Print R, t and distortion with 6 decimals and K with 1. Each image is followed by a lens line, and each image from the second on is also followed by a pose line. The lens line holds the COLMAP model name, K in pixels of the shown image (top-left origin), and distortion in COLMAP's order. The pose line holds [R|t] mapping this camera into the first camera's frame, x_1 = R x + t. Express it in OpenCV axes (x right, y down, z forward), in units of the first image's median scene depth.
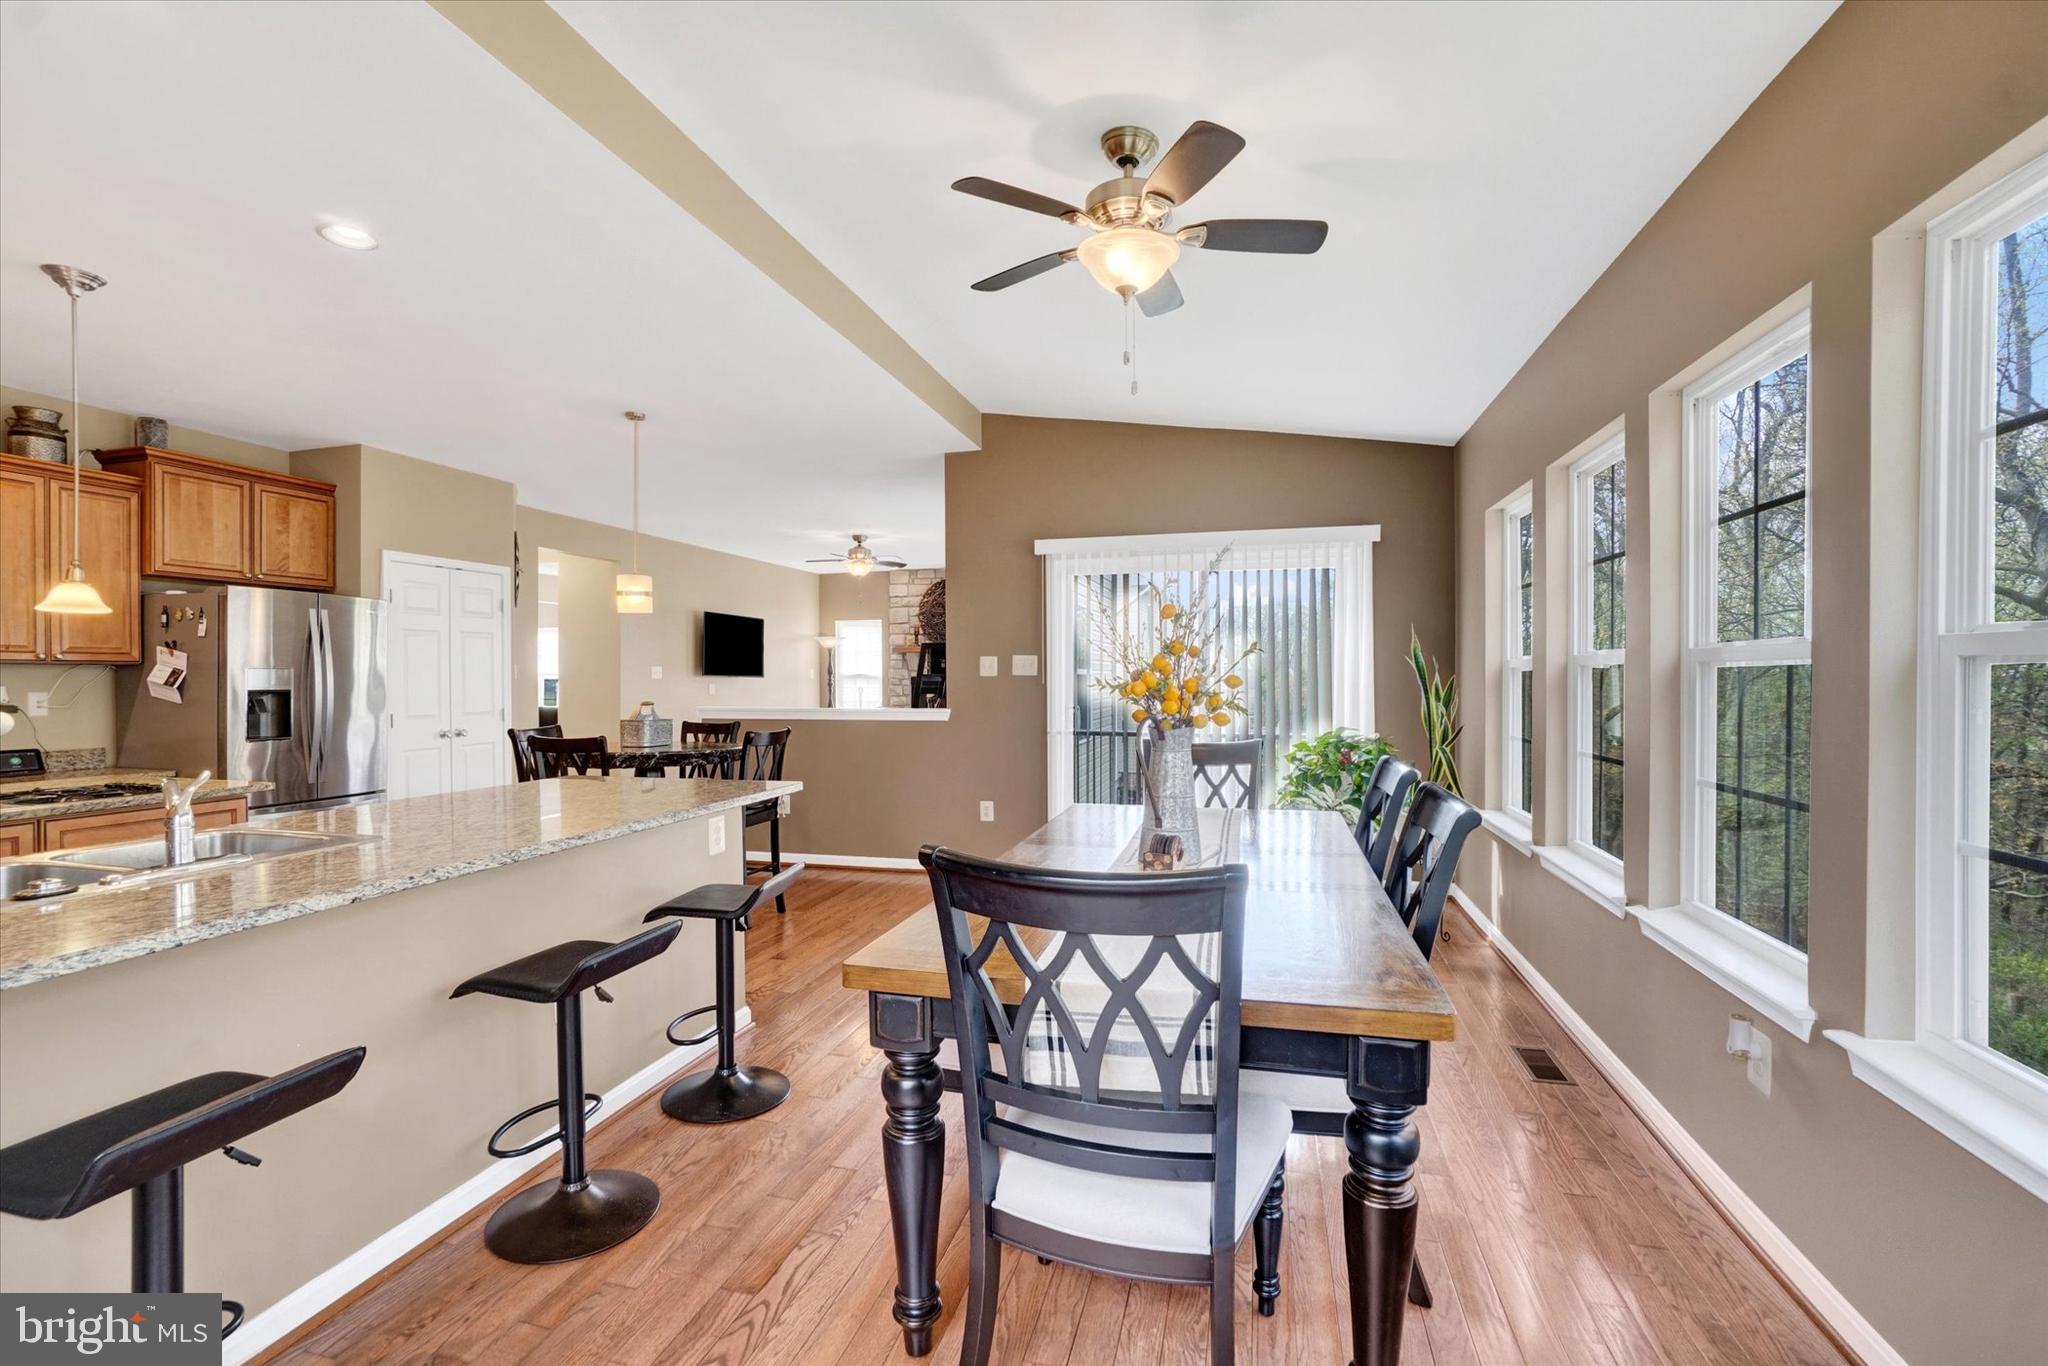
lens RADIAL K [[923.7, 0, 1010.5], [0, 923.7, 686.3], [0, 0, 1]] dist [-0.040536, 0.015296]
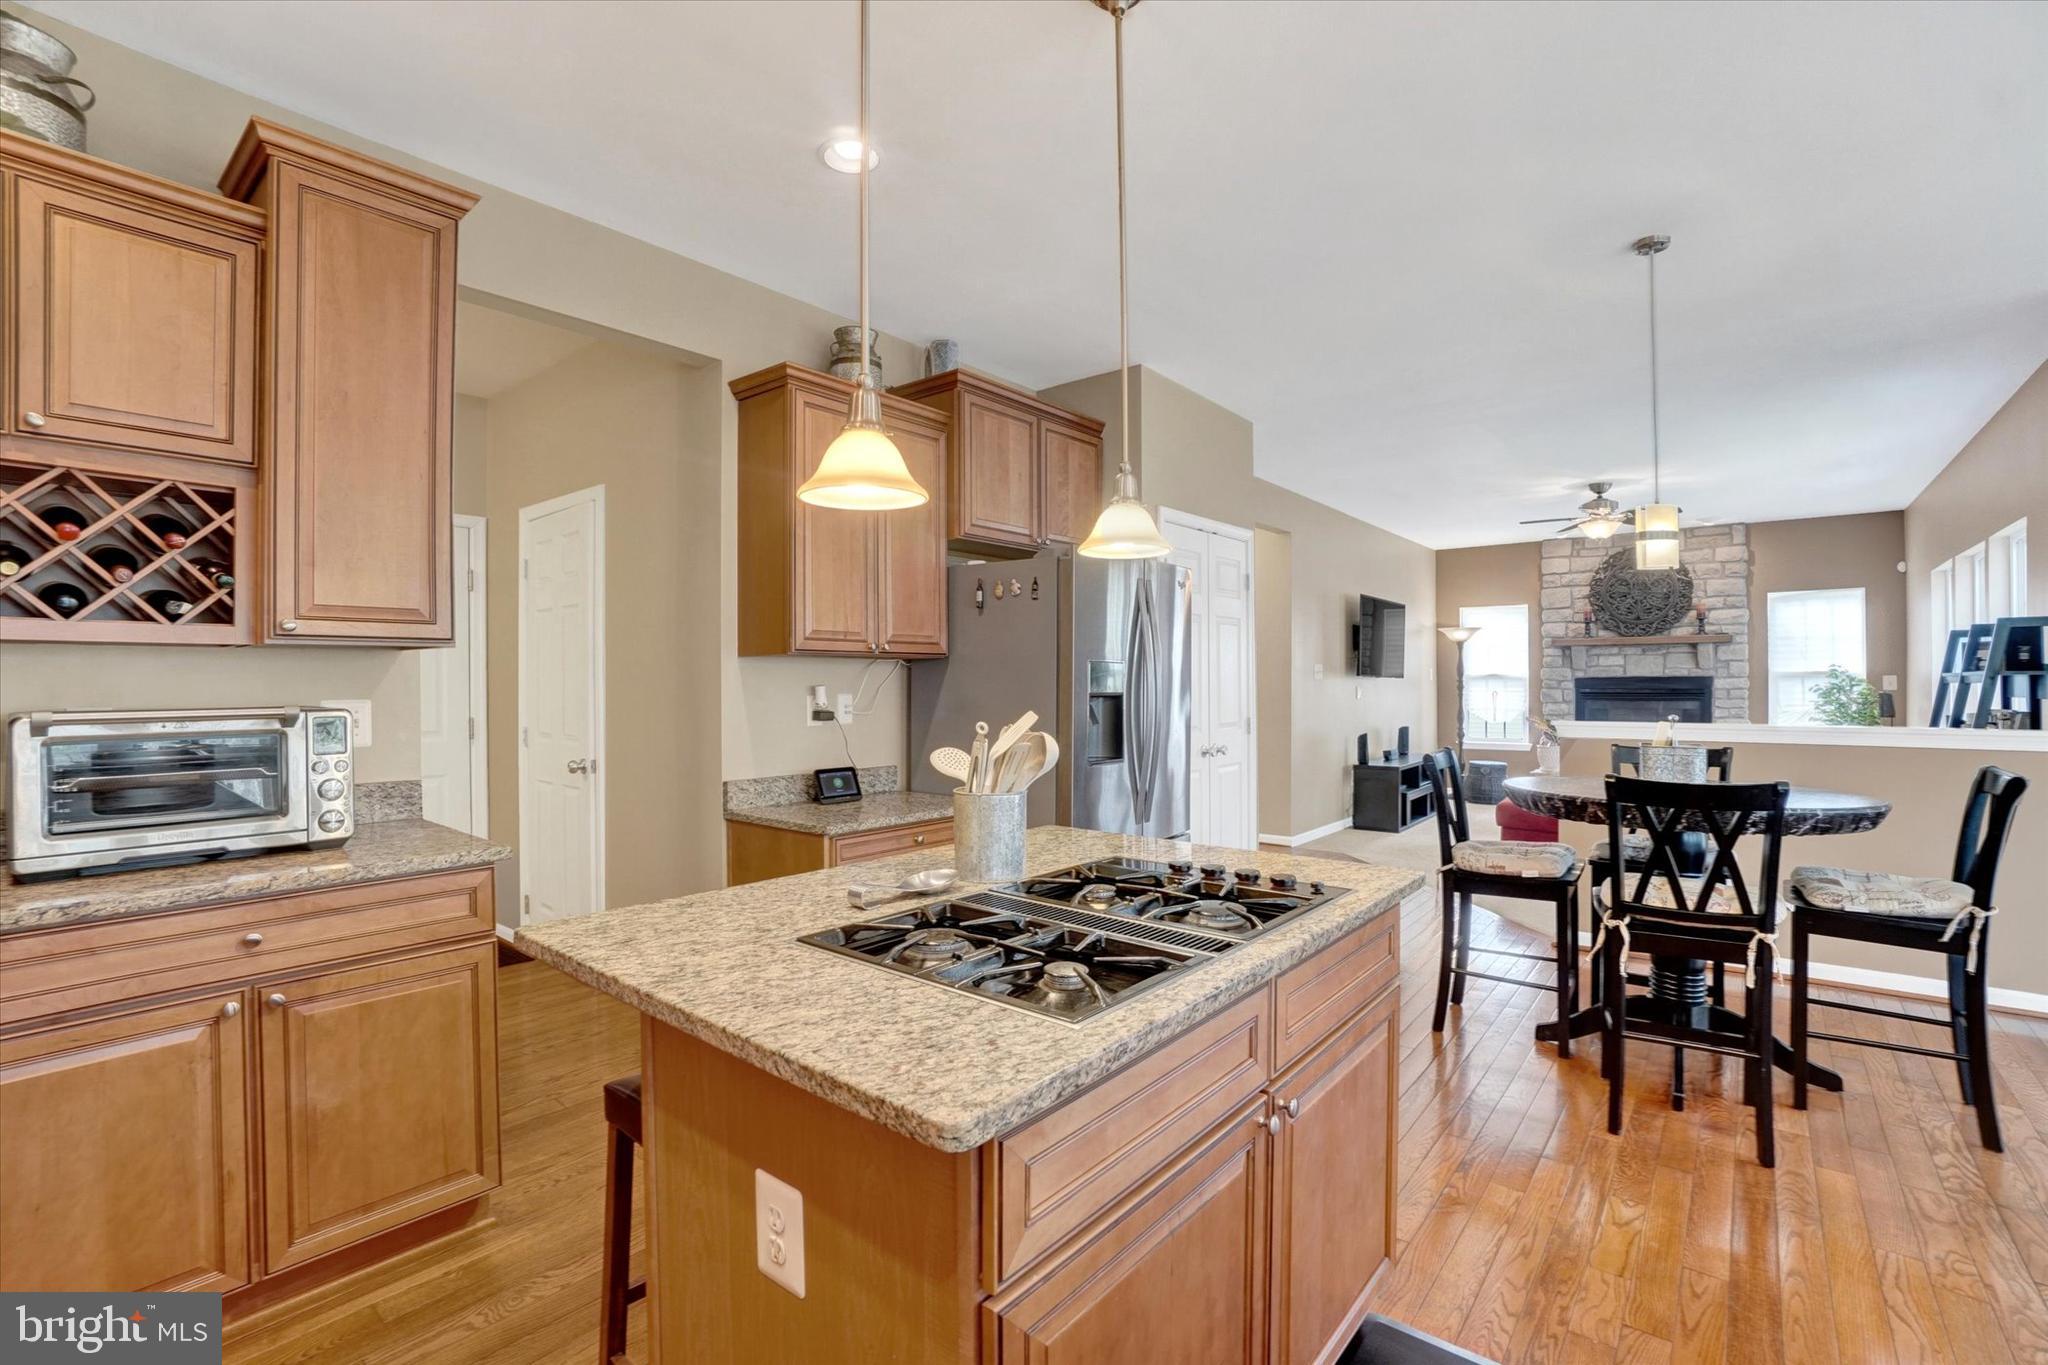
lens RADIAL K [[923.7, 0, 1010.5], [0, 923.7, 685.8], [0, 0, 1]] dist [-0.040536, 0.015296]
pose [[0.923743, 0.004046, -0.382991, -0.518216], [-0.005074, 0.999986, -0.001674, 0.000441], [0.382979, 0.003490, 0.923750, 0.252803]]
